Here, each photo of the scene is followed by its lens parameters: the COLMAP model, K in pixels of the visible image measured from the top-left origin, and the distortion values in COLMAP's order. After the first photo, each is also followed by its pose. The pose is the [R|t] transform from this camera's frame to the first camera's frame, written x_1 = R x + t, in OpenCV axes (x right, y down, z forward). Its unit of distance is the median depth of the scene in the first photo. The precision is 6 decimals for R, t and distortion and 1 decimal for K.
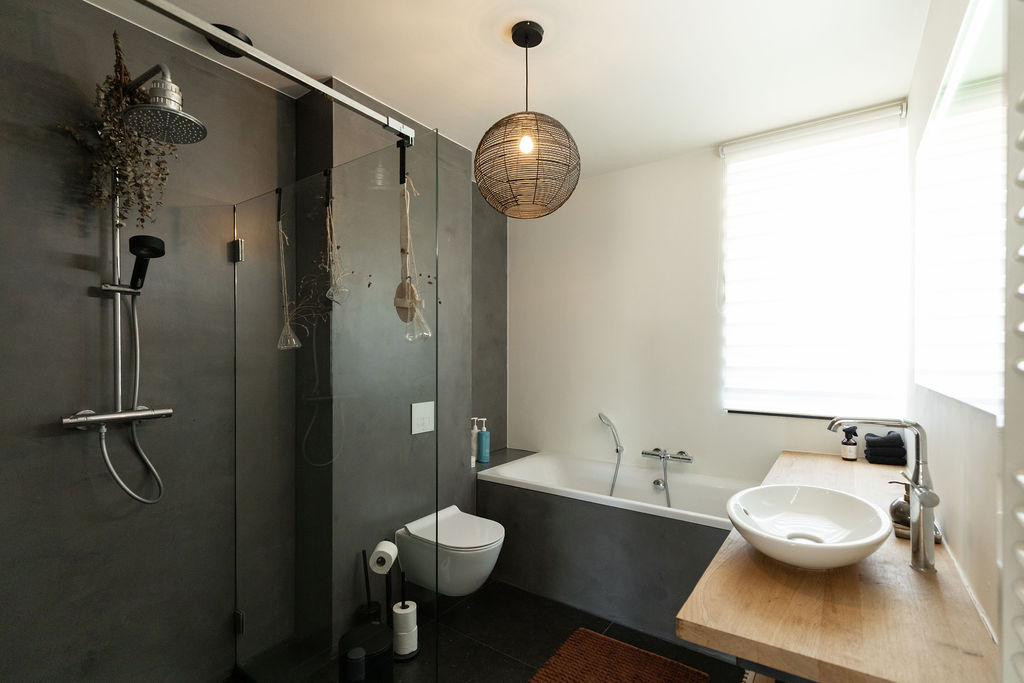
lens RADIAL K [[475.5, 0, 509.3], [0, 475.5, 349.2], [0, 0, 1]] dist [0.008209, -0.000397]
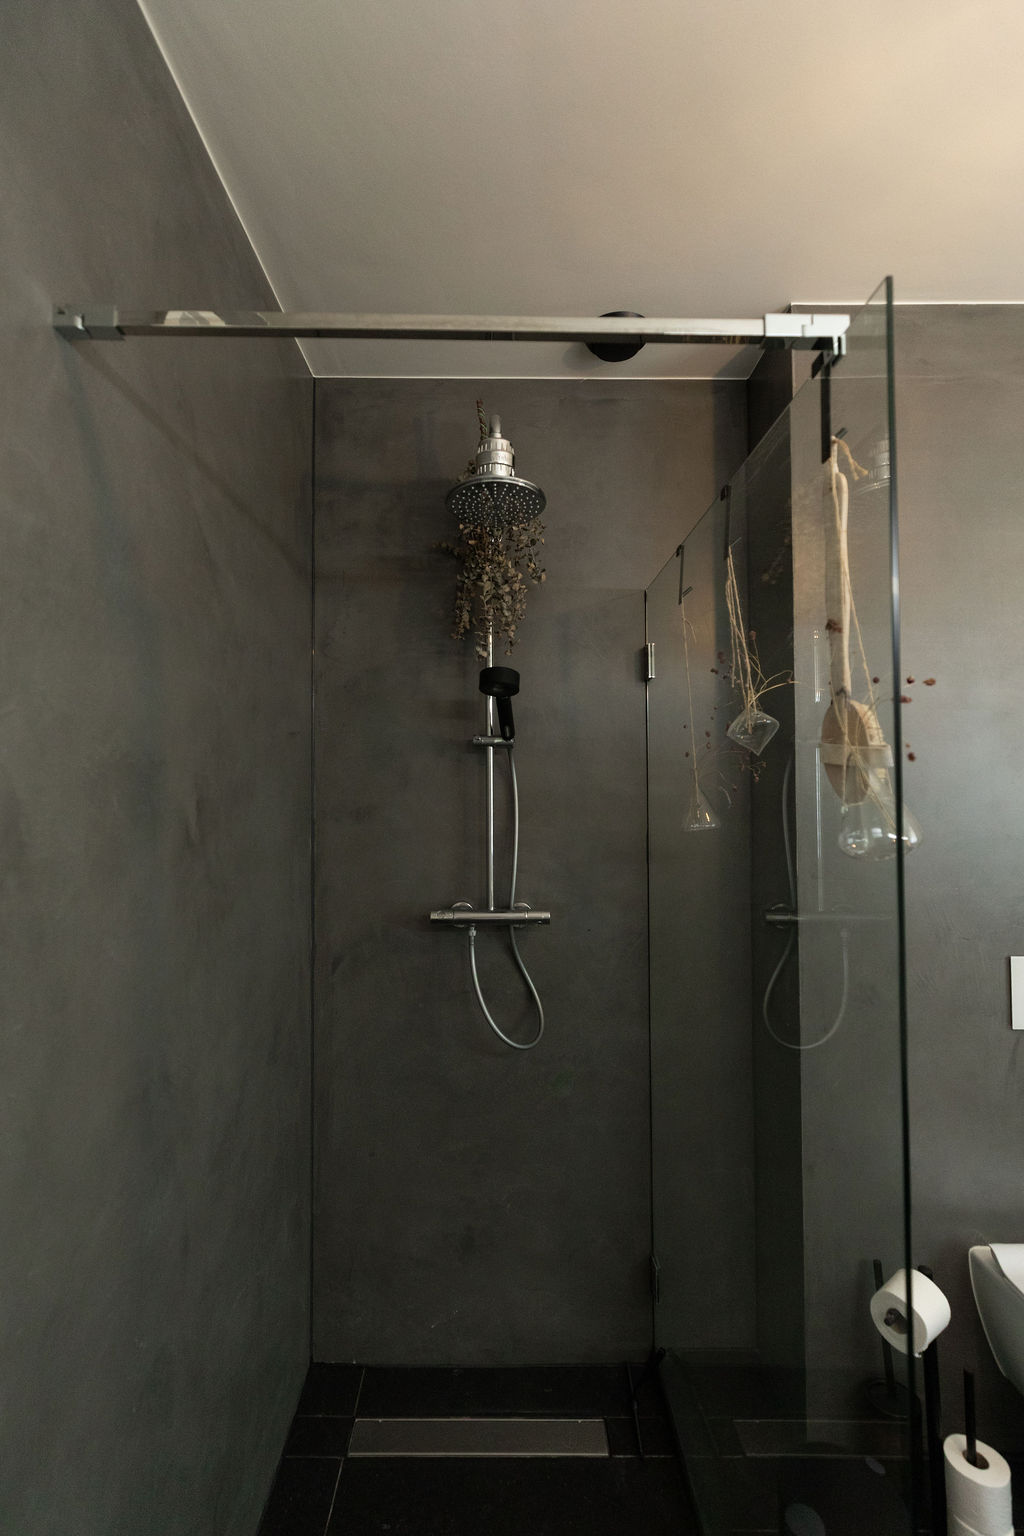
lens RADIAL K [[713.3, 0, 514.8], [0, 713.3, 754.3], [0, 0, 1]] dist [0.008209, -0.000397]
pose [[0.580770, -0.025538, -0.813667, 0.097276], [0.003837, 0.999583, -0.028635, -0.074208], [0.814059, 0.013508, 0.580626, 0.388816]]
